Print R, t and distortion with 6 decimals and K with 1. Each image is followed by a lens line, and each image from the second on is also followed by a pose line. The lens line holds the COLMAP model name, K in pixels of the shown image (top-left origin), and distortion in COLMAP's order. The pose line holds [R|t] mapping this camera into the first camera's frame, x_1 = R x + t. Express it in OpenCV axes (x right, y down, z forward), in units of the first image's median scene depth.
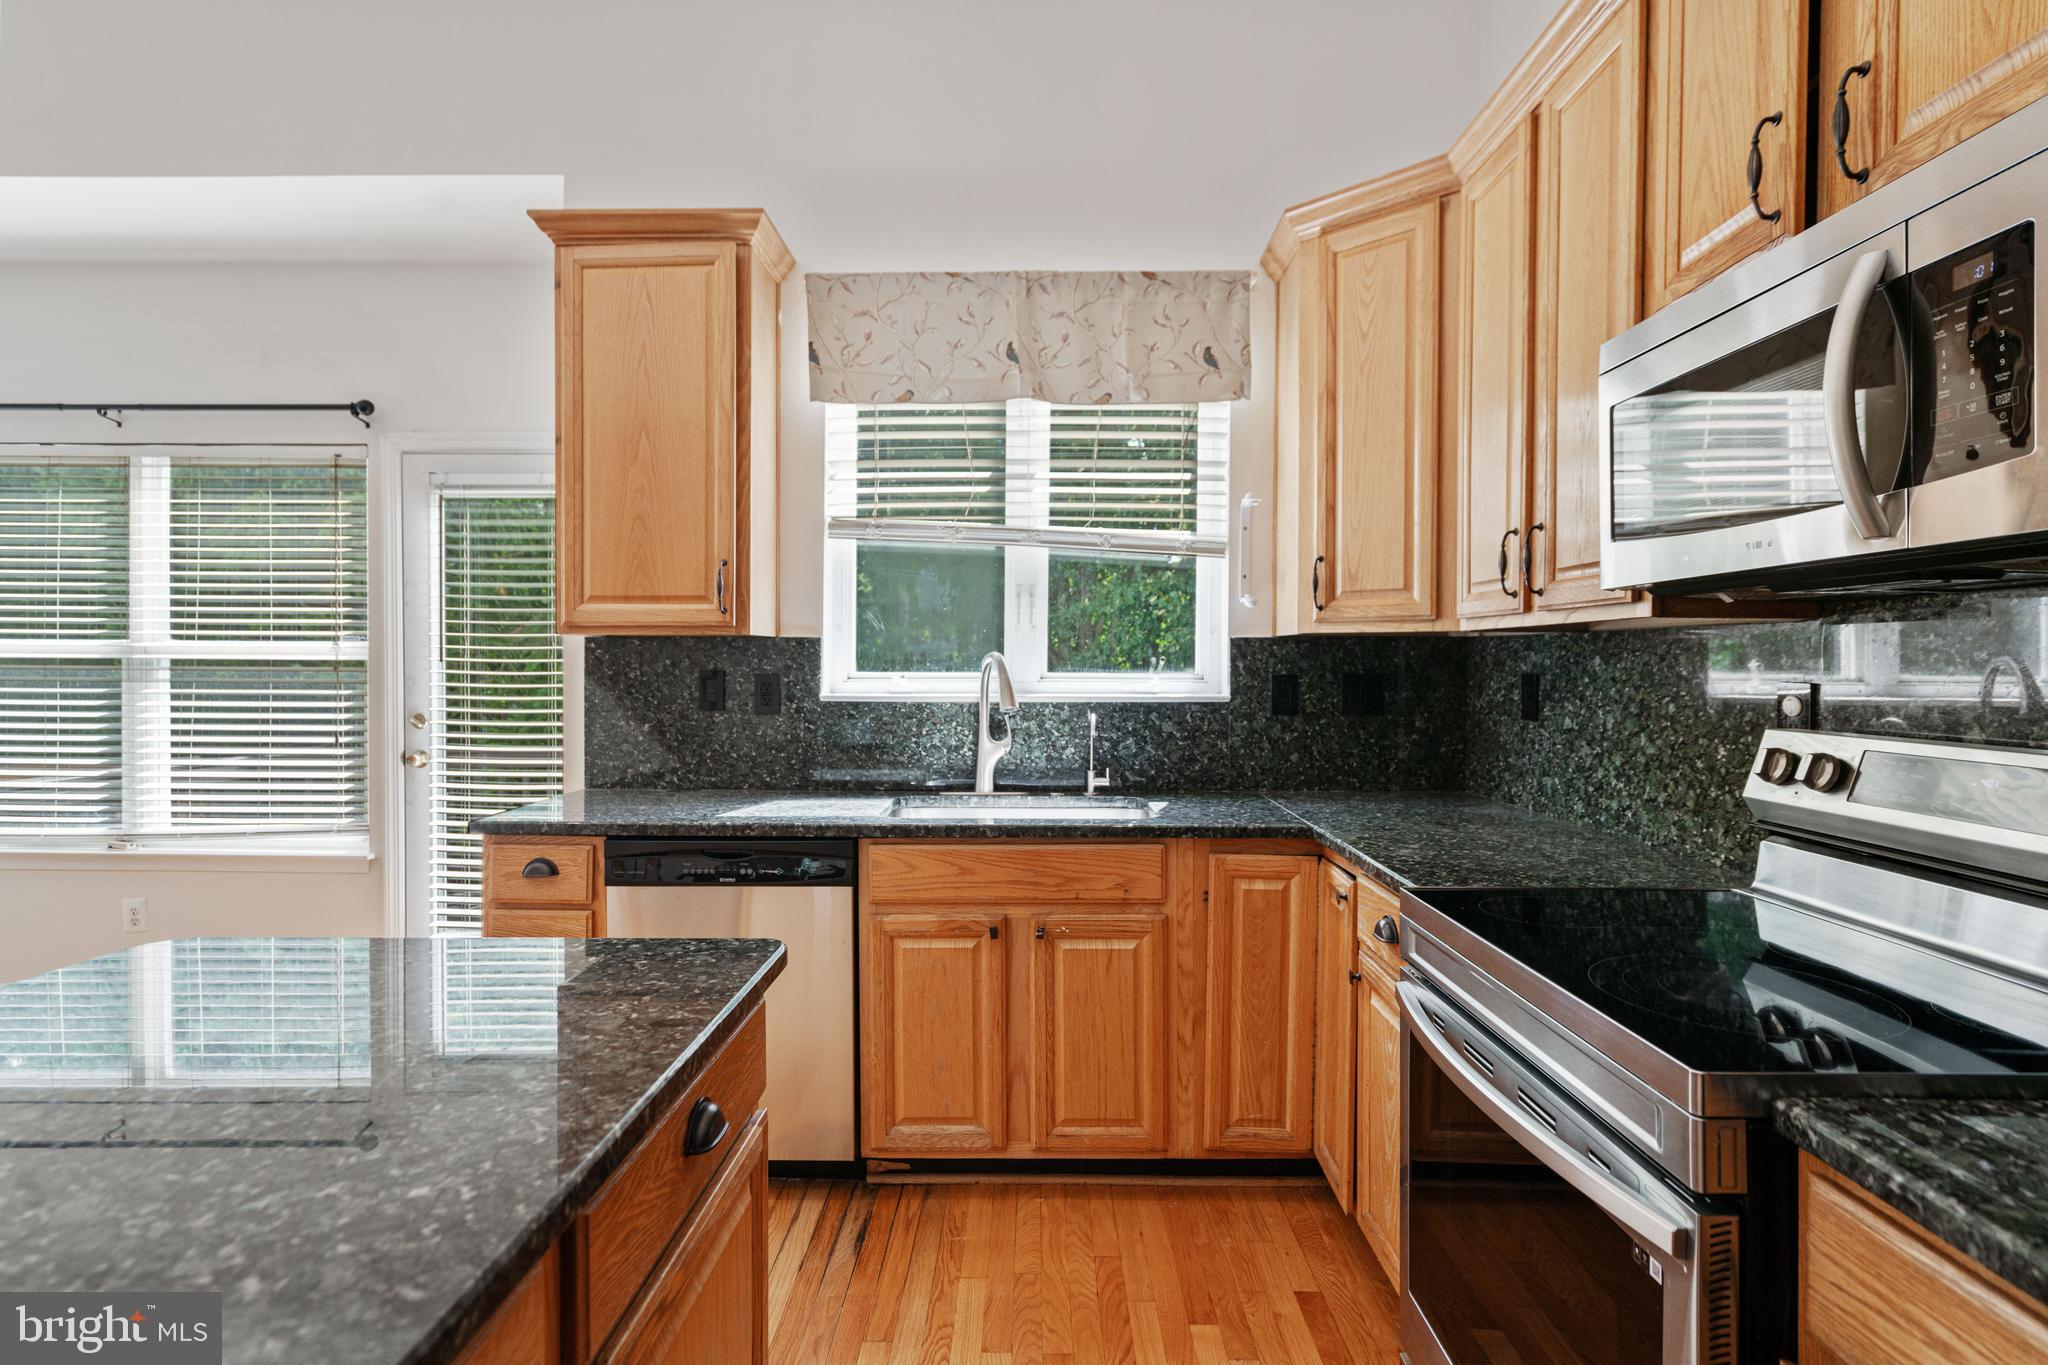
lens RADIAL K [[1018.4, 0, 1021.9], [0, 1018.4, 668.3], [0, 0, 1]] dist [0.000730, 0.000667]
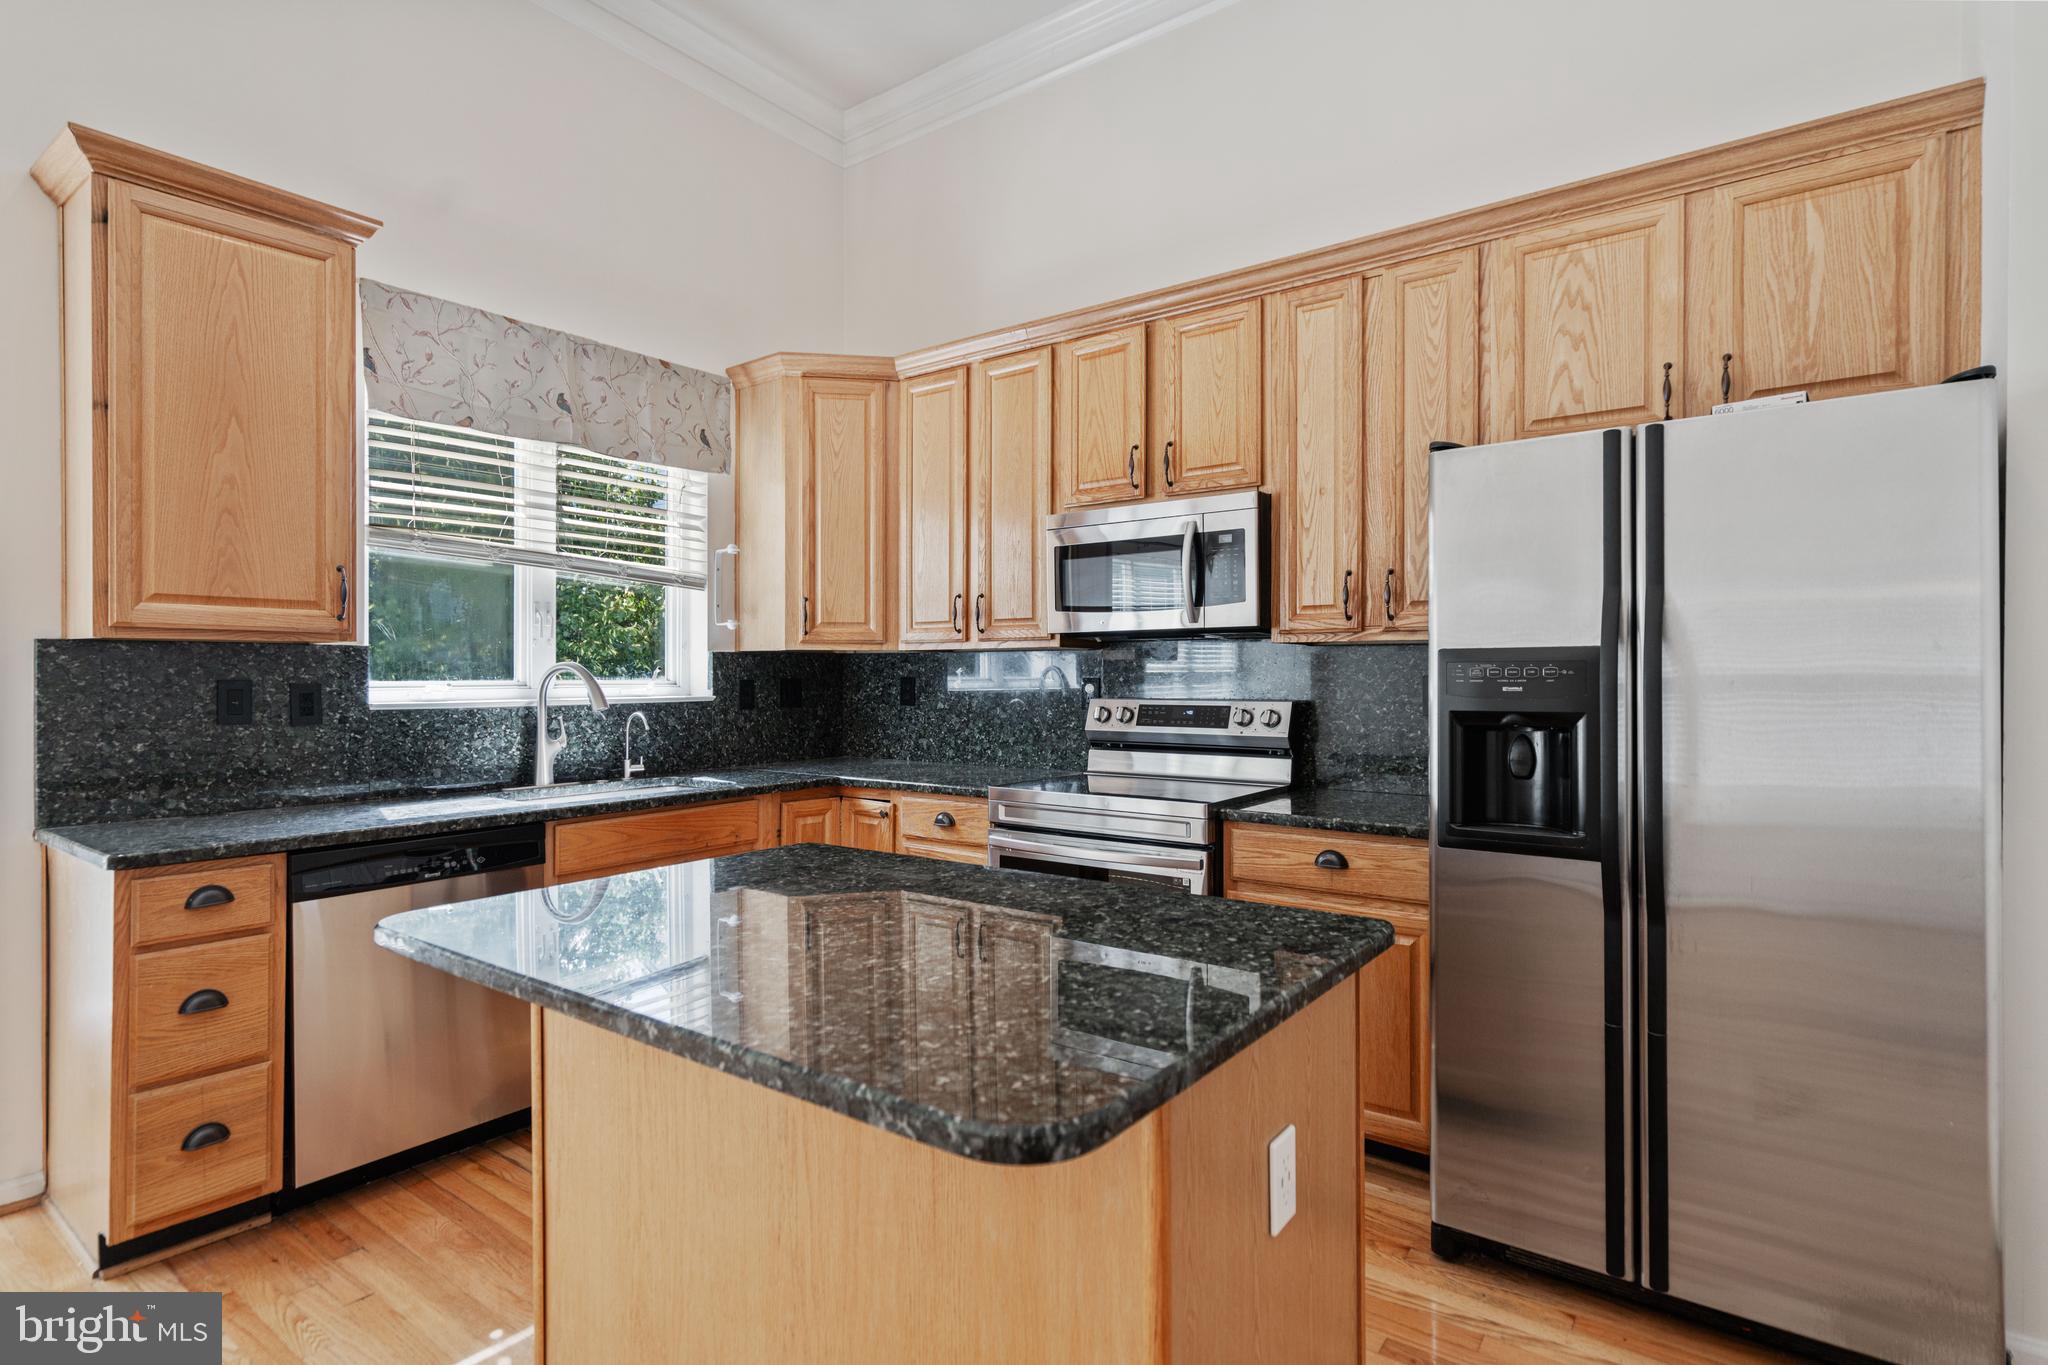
lens RADIAL K [[1031.1, 0, 1019.3], [0, 1031.1, 675.4], [0, 0, 1]] dist [0.002788, 0.001412]
pose [[0.586911, -0.004392, 0.809639, -0.663958], [0.009334, 0.999956, -0.001342, 0.006028], [-0.809597, 0.008345, 0.586926, -0.104667]]
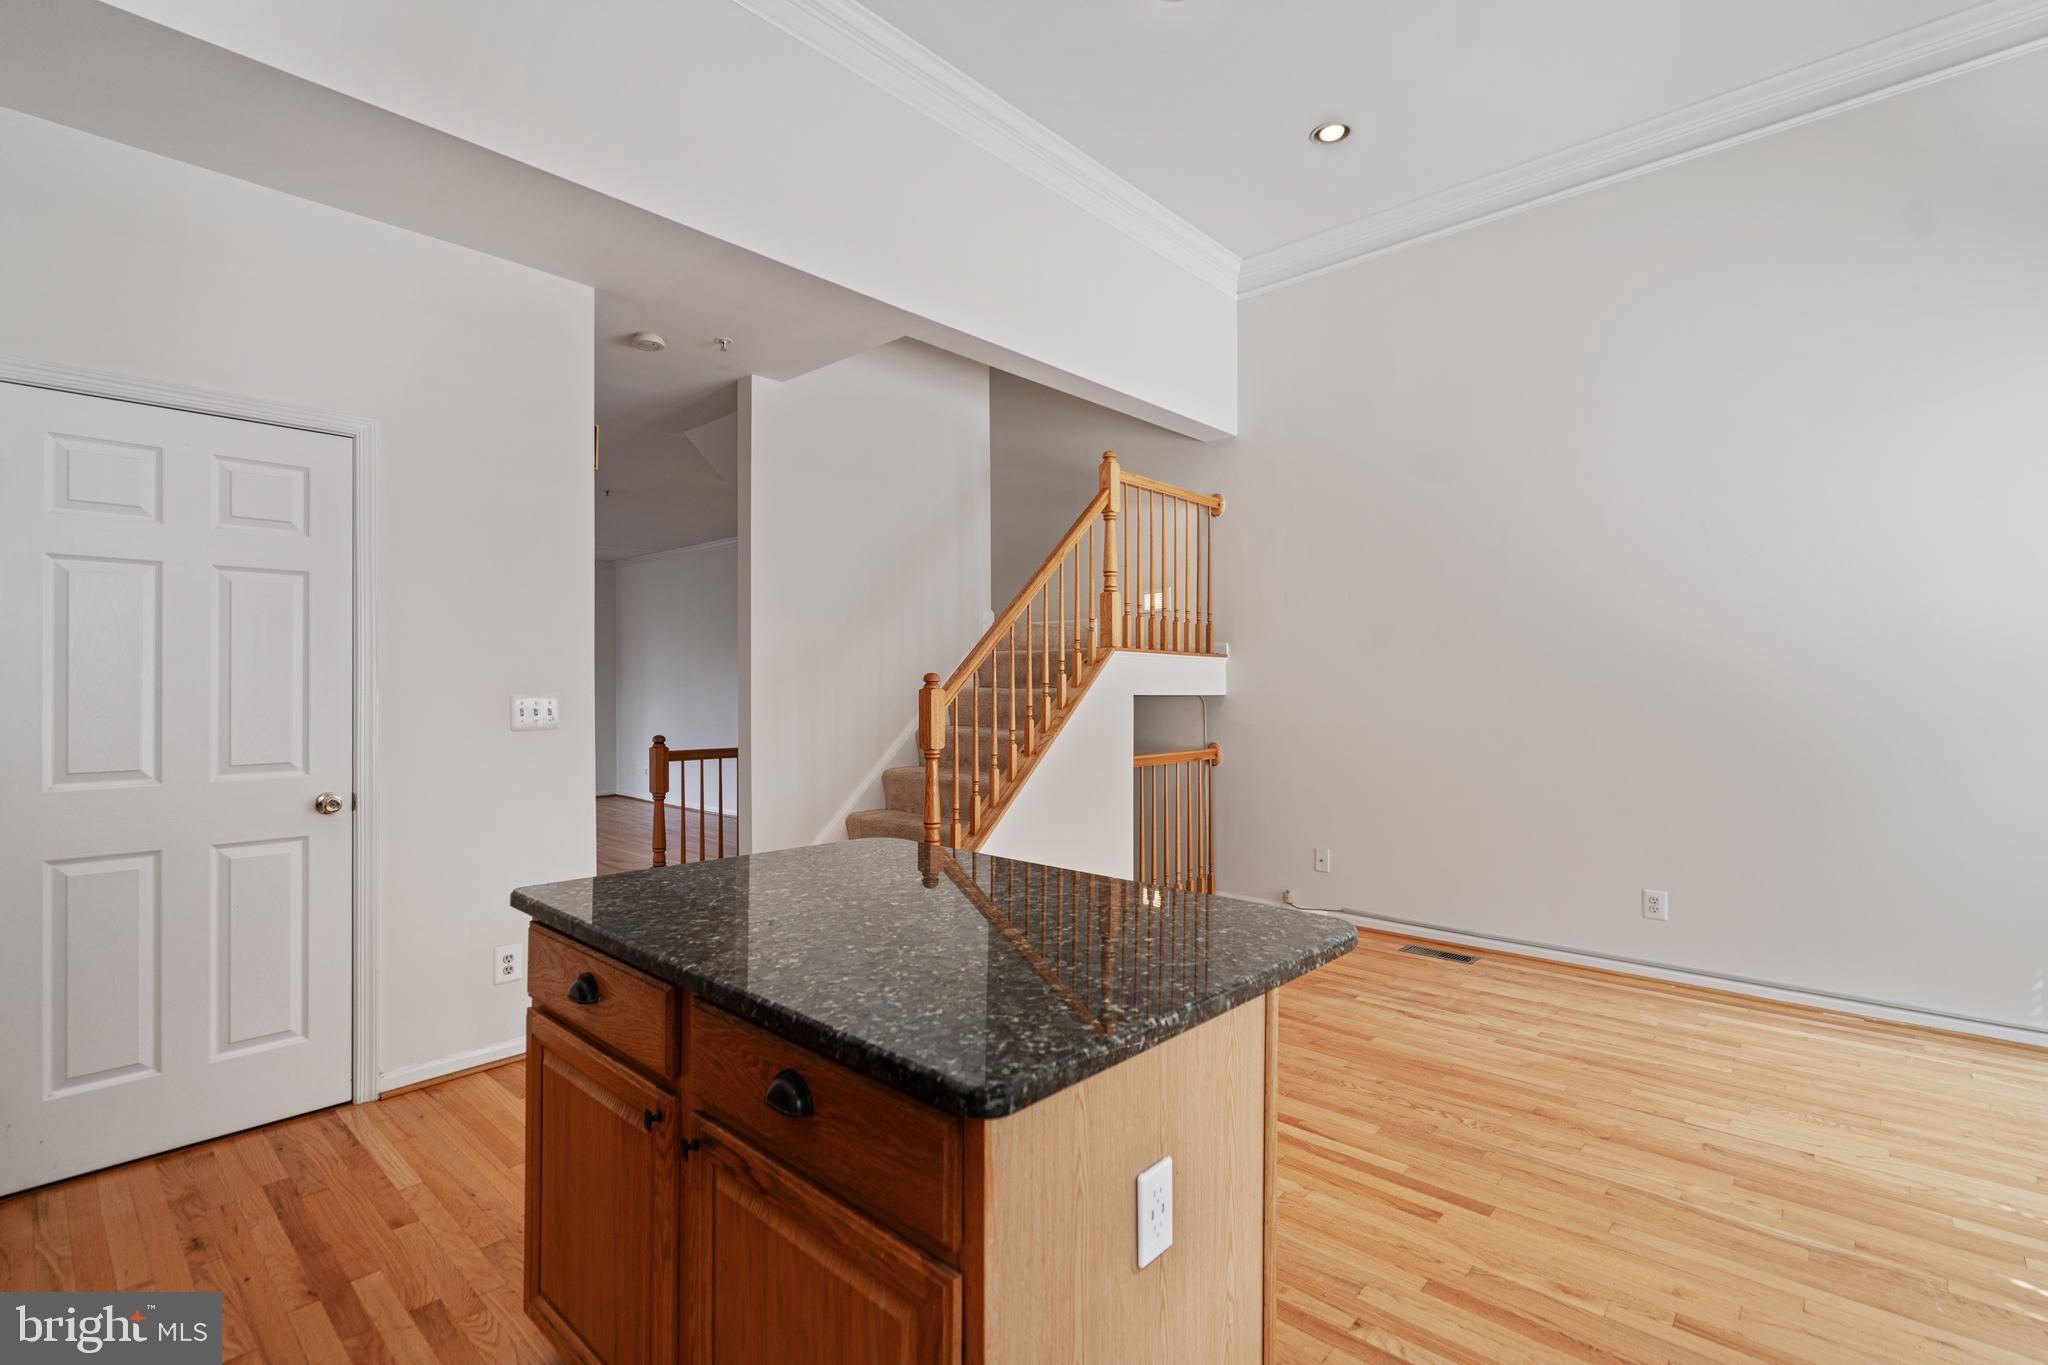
lens RADIAL K [[942.3, 0, 1024.0], [0, 942.3, 682.5], [0, 0, 1]] dist [0.001134, 0.000358]
pose [[-0.664672, -0.003086, -0.747129, 0.114571], [-0.007462, 0.999969, 0.002508, -0.006646], [0.747098, 0.007242, -0.664674, 0.714745]]
